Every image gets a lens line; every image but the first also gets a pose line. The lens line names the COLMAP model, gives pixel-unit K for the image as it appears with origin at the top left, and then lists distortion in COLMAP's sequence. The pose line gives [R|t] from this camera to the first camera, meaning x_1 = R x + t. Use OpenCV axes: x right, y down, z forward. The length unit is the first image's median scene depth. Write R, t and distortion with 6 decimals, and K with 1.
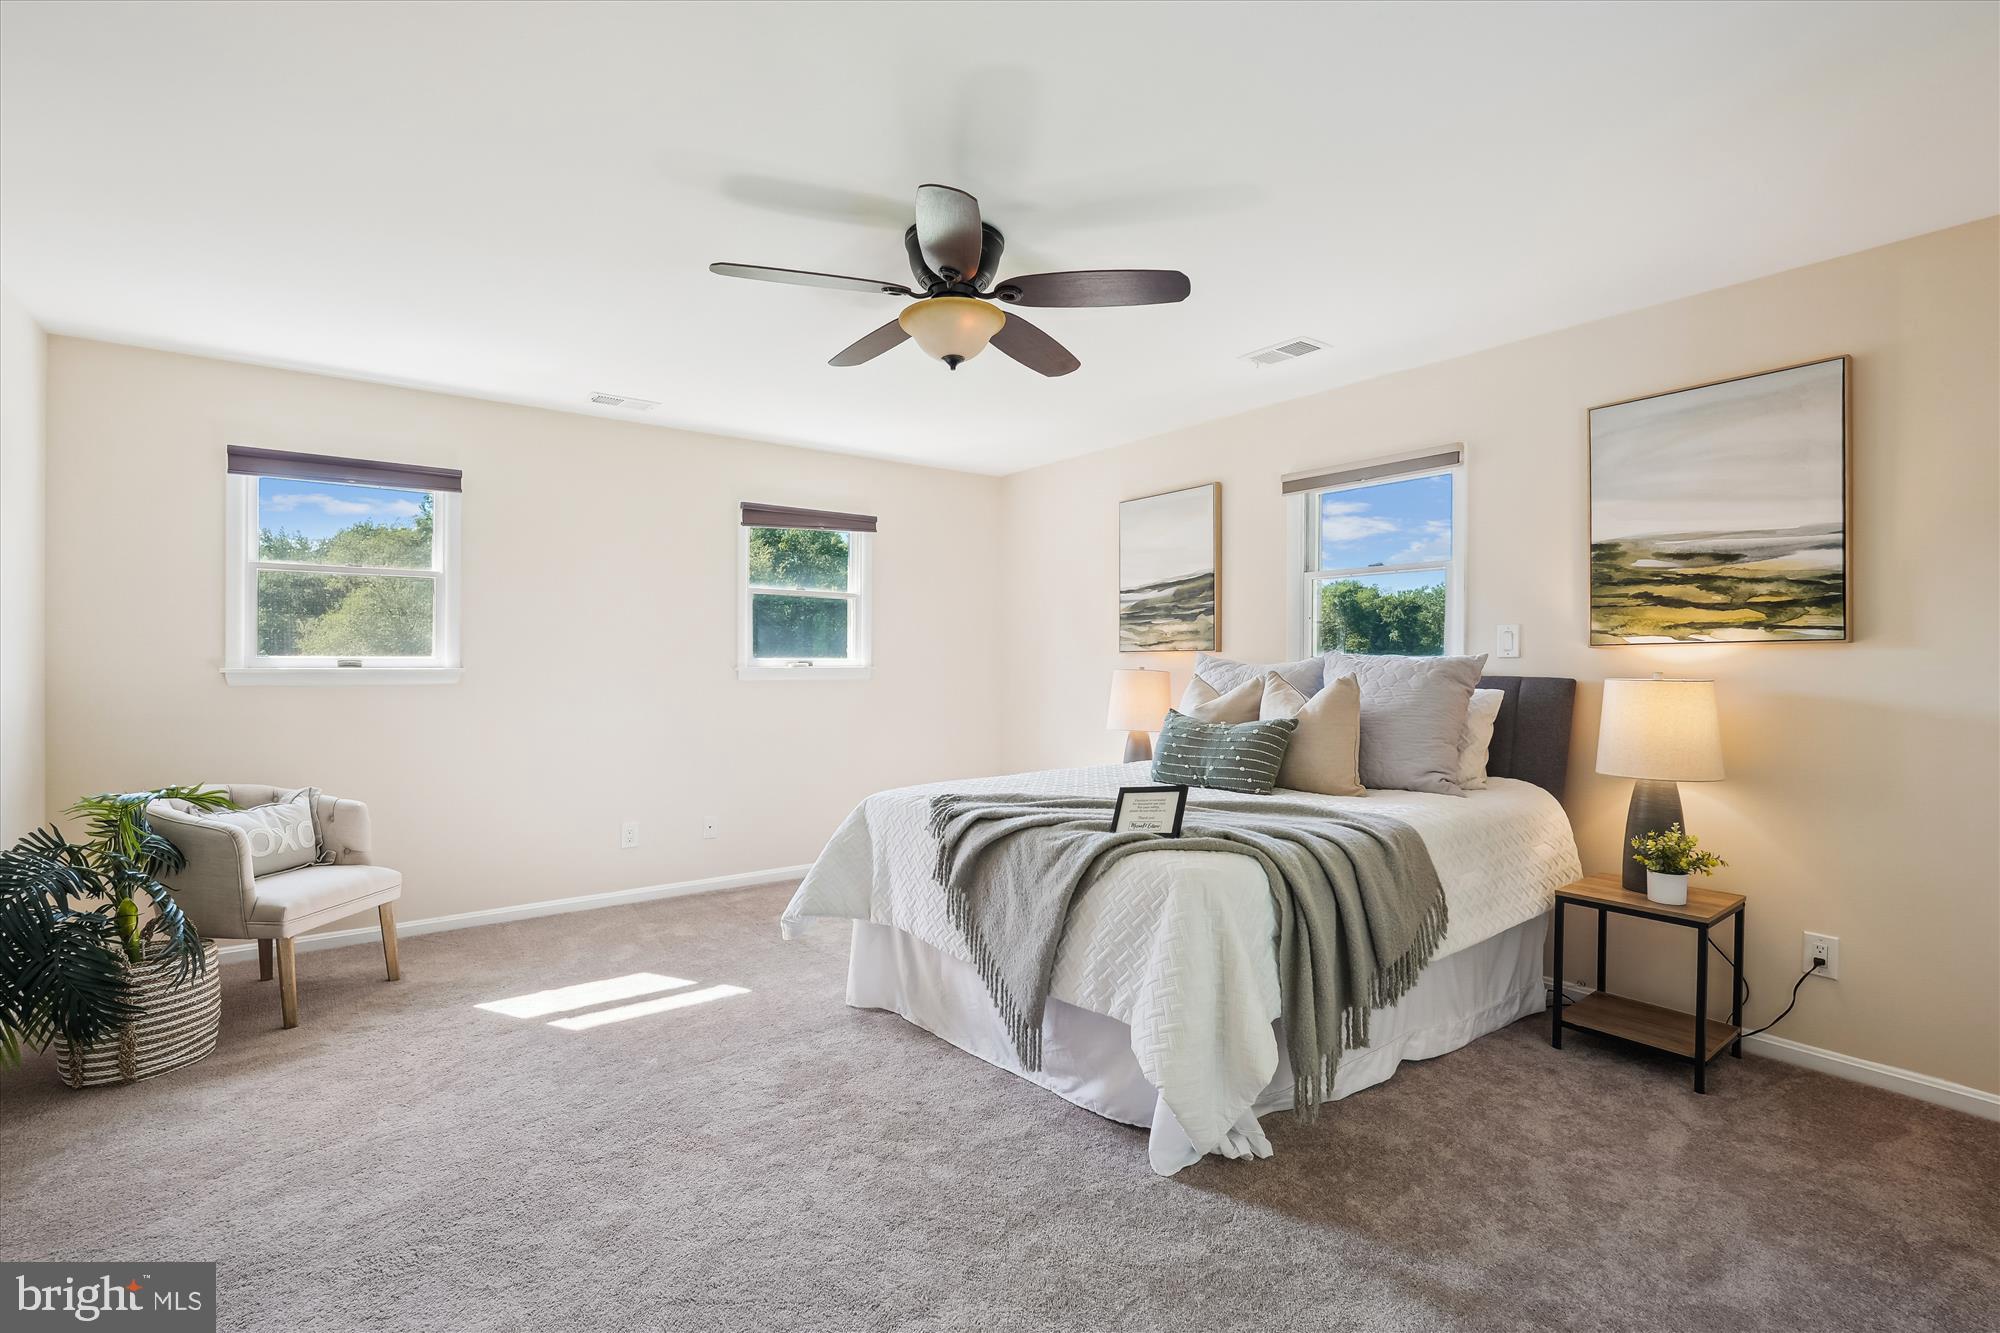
lens RADIAL K [[932.8, 0, 1000.0], [0, 932.8, 666.5], [0, 0, 1]] dist [-0.000618, -0.000027]
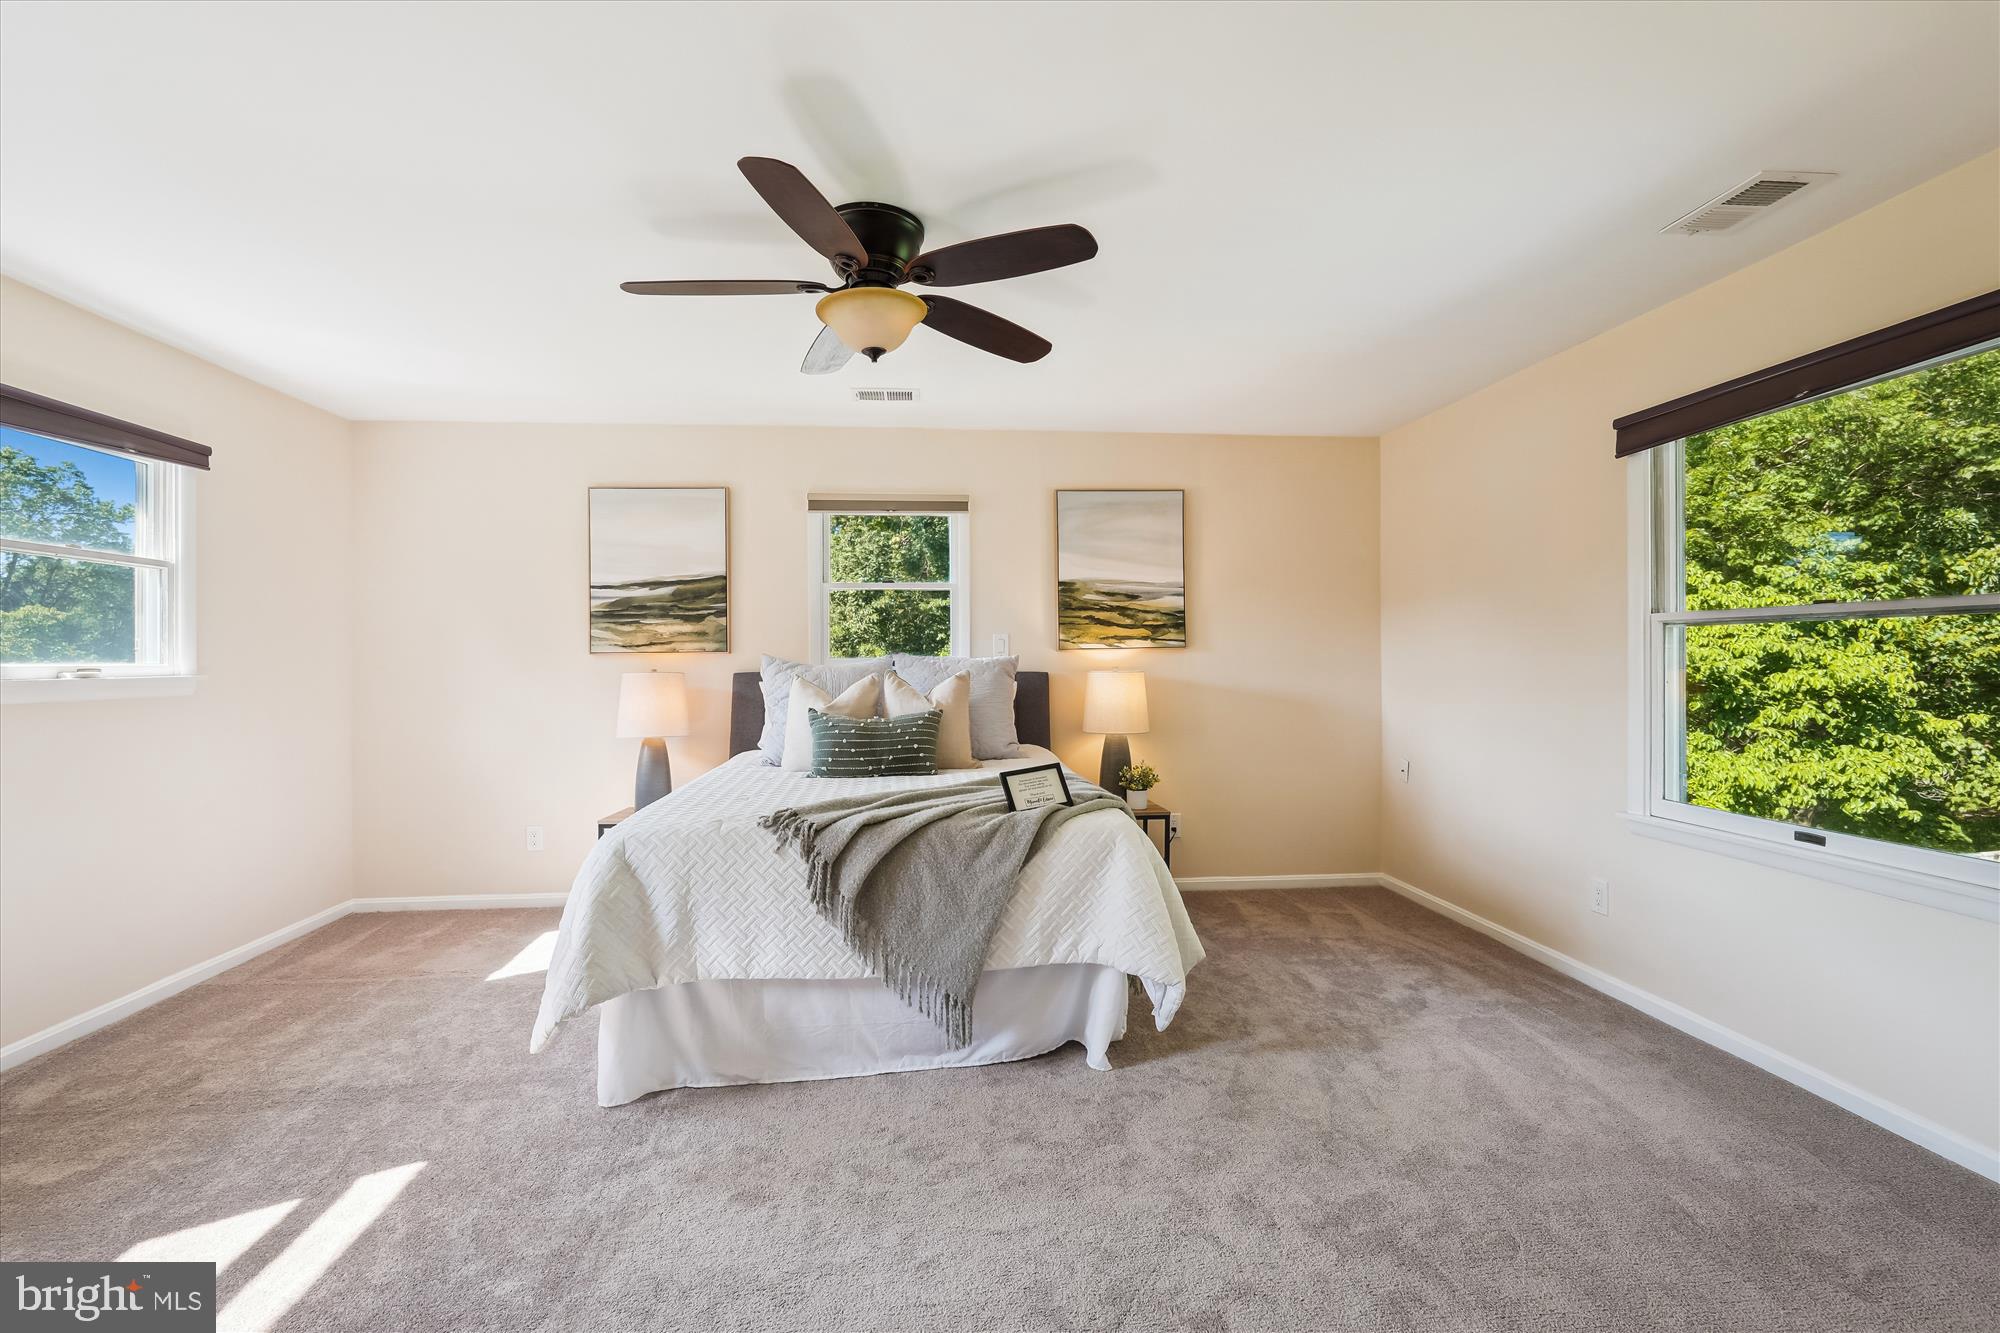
lens RADIAL K [[892.7, 0, 998.9], [0, 892.7, 669.2], [0, 0, 1]] dist [-0.000764, 0.000264]
pose [[0.523619, -0.013915, 0.851839, -0.662246], [0.011891, 0.999889, 0.009024, -0.005505], [-0.851870, 0.005404, 0.523726, 0.353439]]
